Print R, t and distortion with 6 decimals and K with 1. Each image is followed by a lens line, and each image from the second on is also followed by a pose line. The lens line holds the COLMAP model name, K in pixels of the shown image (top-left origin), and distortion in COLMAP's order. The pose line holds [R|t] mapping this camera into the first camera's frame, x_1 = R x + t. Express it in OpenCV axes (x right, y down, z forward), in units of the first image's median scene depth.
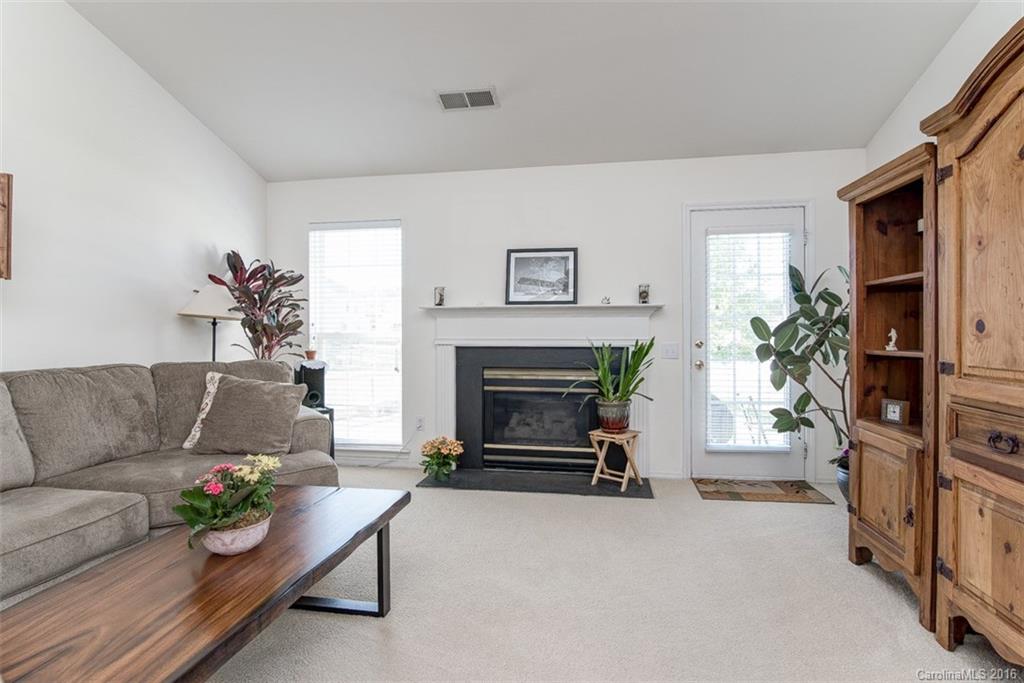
lens RADIAL K [[493.6, 0, 515.2], [0, 493.6, 333.9], [0, 0, 1]] dist [-0.020973, 0.000924]
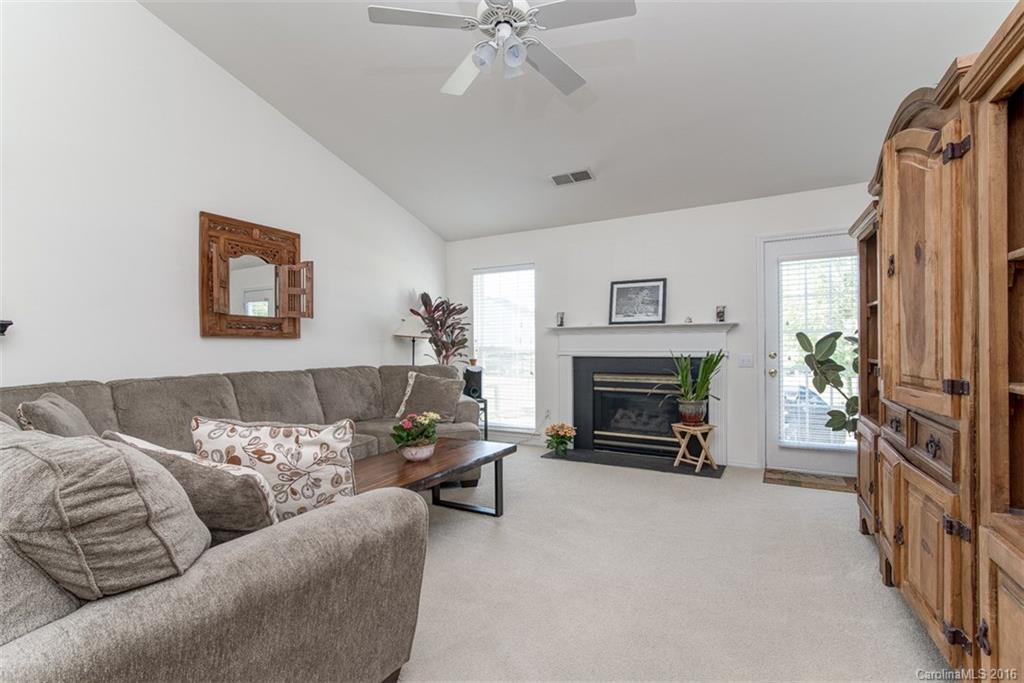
lens RADIAL K [[462.7, 0, 519.5], [0, 462.7, 347.9], [0, 0, 1]] dist [-0.013112, -0.000274]
pose [[0.942781, -0.002603, -0.333404, 0.173531], [0.003251, 0.999994, 0.001386, -0.000067], [0.333398, -0.002390, 0.942783, -0.244503]]
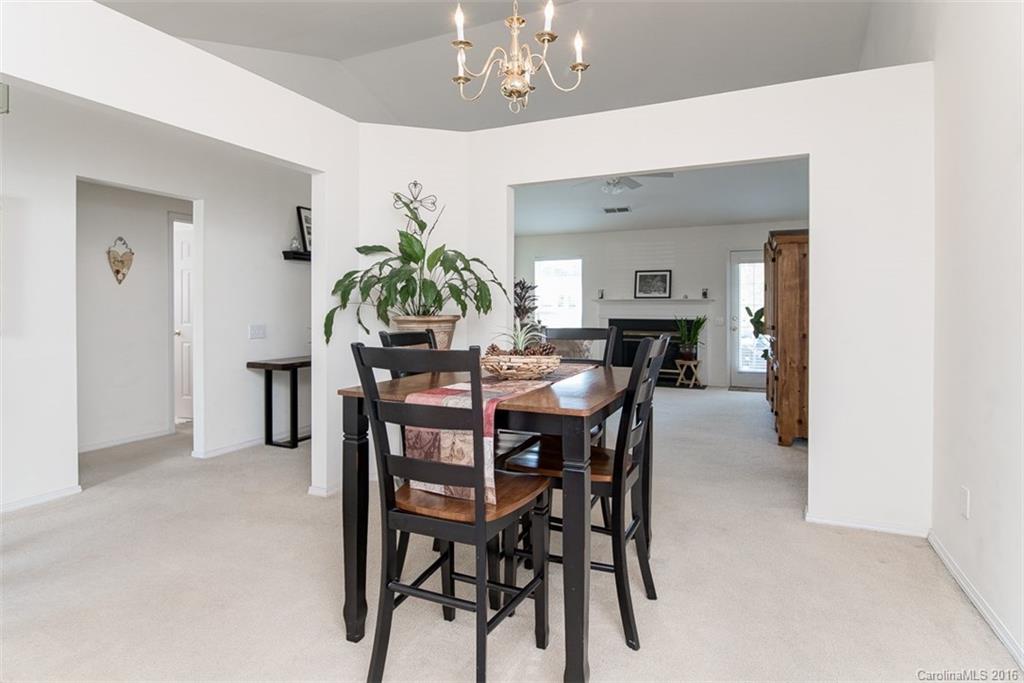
lens RADIAL K [[573.3, 0, 476.8], [0, 573.3, 309.1], [0, 0, 1]] dist [-0.016081, 0.001869]
pose [[0.954301, 0.003604, -0.298825, 0.070012], [-0.001615, 0.999975, 0.006903, -0.032530], [0.298843, -0.006105, 0.954283, -1.527564]]
